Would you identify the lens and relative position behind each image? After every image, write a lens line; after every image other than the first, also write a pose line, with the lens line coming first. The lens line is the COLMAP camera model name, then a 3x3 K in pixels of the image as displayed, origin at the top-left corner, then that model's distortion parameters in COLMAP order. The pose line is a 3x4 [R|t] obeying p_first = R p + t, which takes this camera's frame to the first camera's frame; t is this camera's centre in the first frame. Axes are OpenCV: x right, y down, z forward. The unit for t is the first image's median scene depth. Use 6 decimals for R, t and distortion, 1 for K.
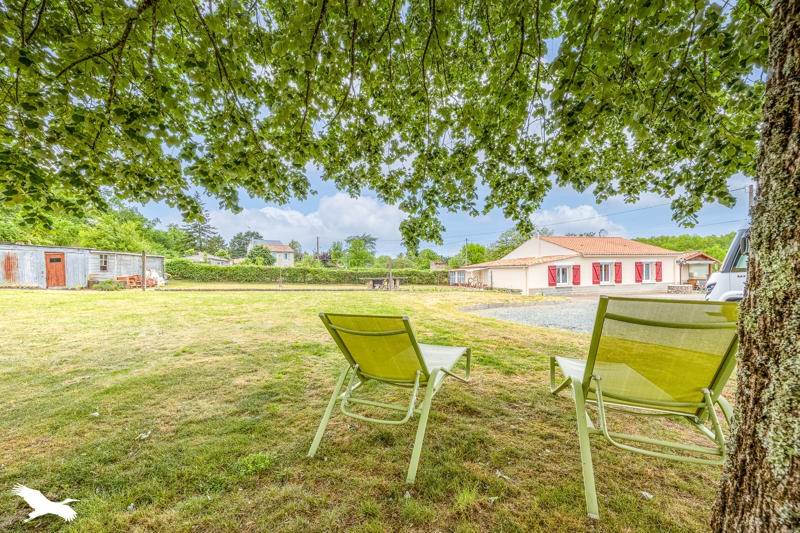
lens RADIAL K [[313.7, 0, 398.6], [0, 313.7, 252.4], [0, 0, 1]] dist [-0.000187, -0.000022]
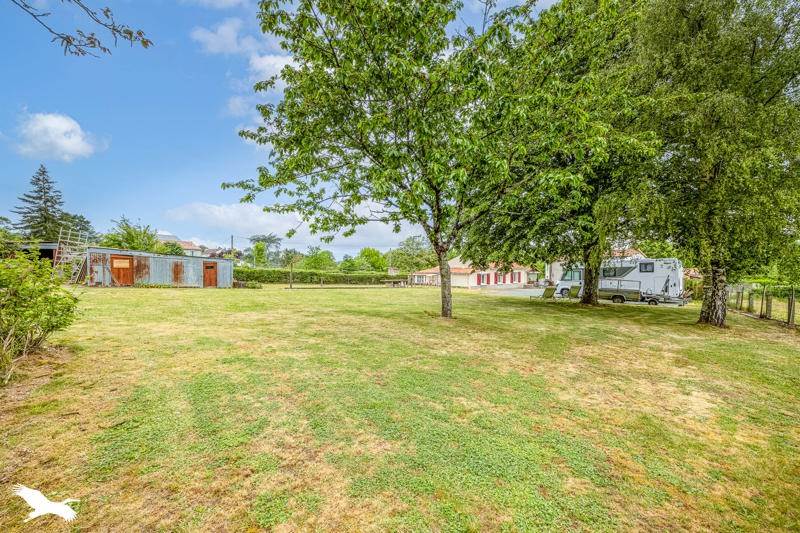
lens RADIAL K [[313.7, 0, 398.6], [0, 313.7, 252.4], [0, 0, 1]] dist [-0.000187, -0.000022]
pose [[0.908361, 0.040780, 0.416194, -0.688961], [-0.042828, 0.999073, -0.004418, -0.053873], [-0.415988, -0.013812, 0.909265, -0.458807]]
